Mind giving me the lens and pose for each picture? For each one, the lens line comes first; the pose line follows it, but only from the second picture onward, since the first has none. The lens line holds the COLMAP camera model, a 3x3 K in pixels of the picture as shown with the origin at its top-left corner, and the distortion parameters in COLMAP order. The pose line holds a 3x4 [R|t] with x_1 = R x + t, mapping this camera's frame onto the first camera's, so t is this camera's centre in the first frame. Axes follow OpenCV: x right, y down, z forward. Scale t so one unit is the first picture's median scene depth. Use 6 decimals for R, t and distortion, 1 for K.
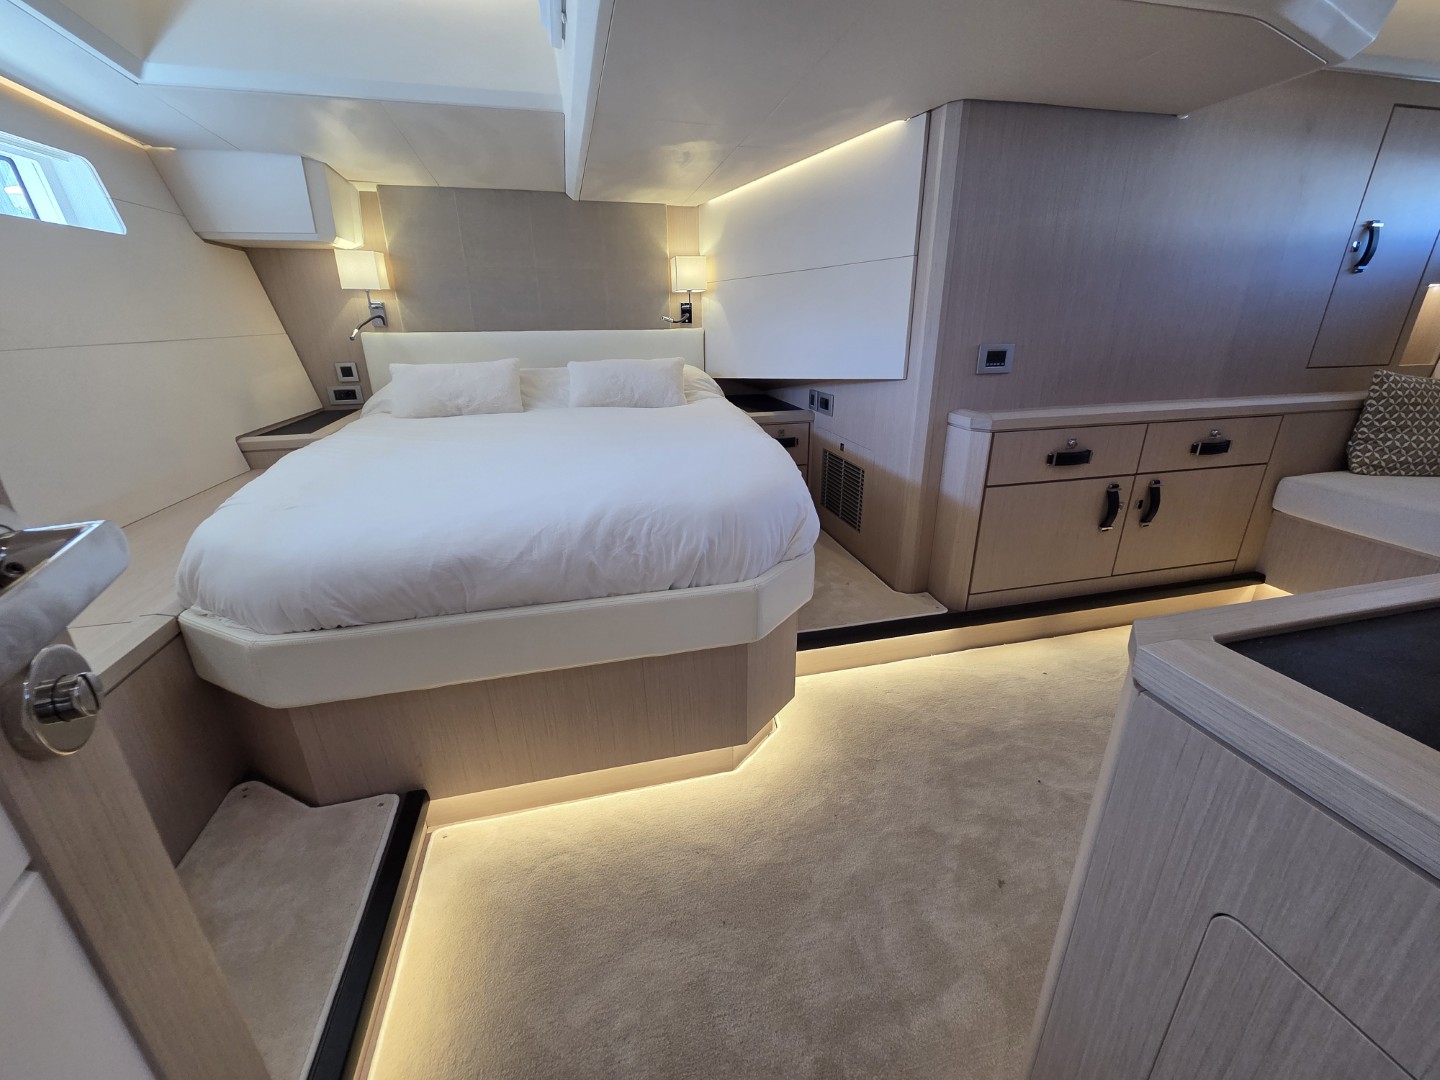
lens RADIAL K [[588.1, 0, 722.1], [0, 588.1, 538.1], [0, 0, 1]] dist [0.003677, -0.000146]
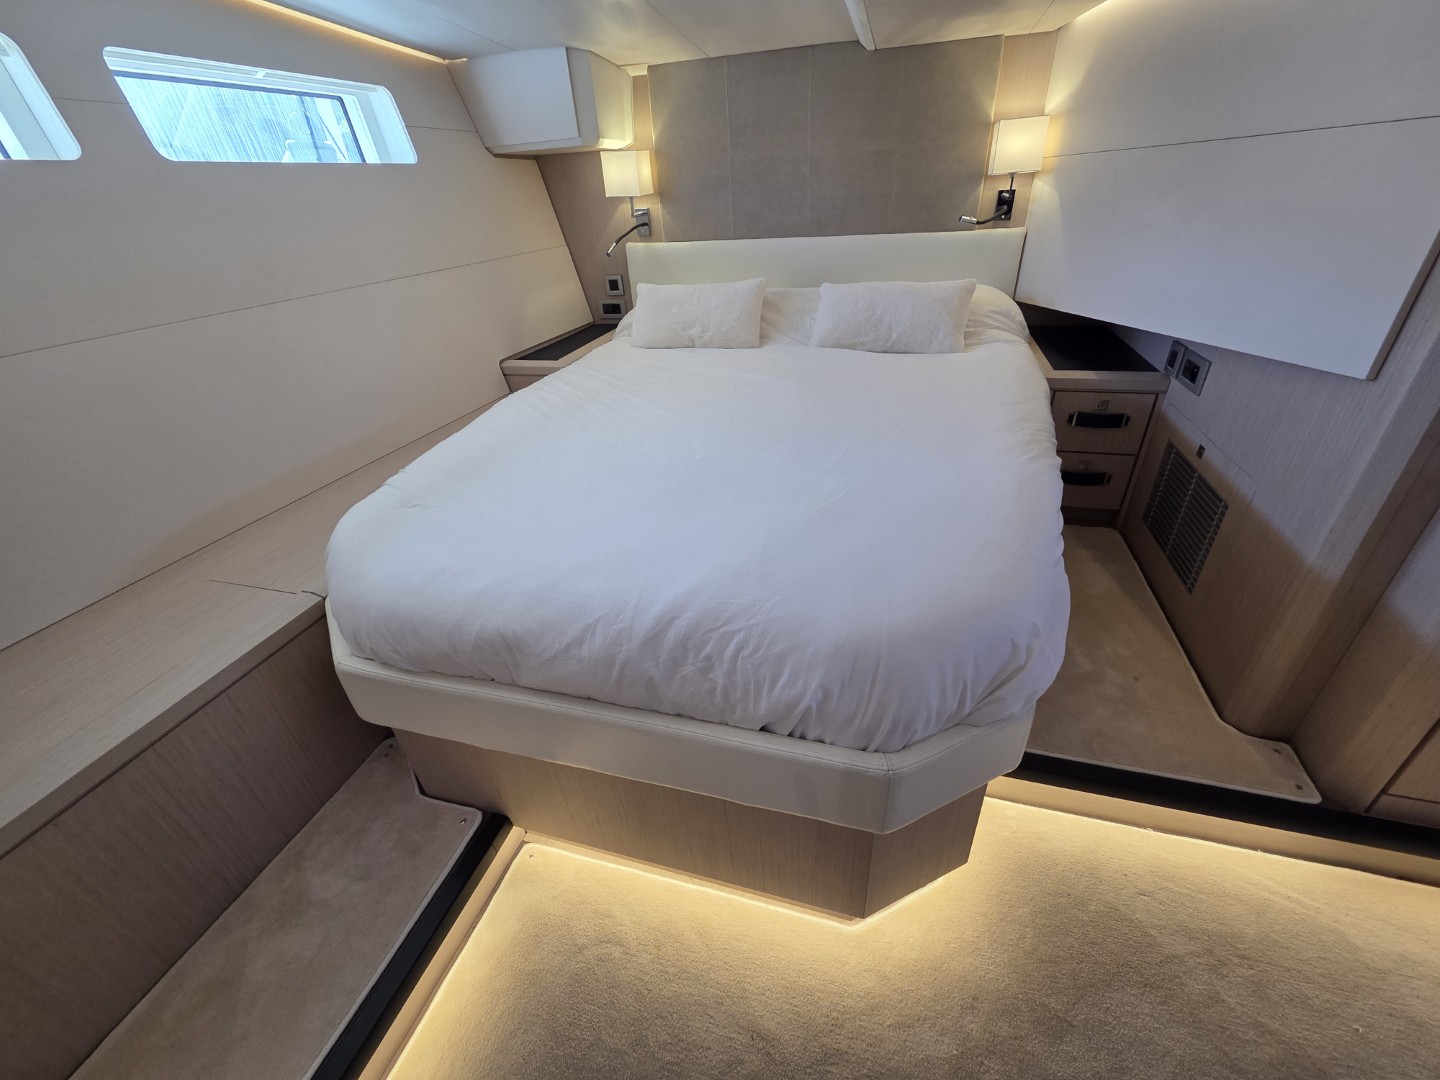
lens RADIAL K [[588.1, 0, 722.4], [0, 588.1, 536.9], [0, 0, 1]] dist [0.003677, -0.000146]
pose [[0.866195, 0.220548, -0.448401, 0.071559], [-0.129631, 0.965787, 0.224614, -0.153643], [0.482598, -0.136433, 0.865150, 0.227701]]
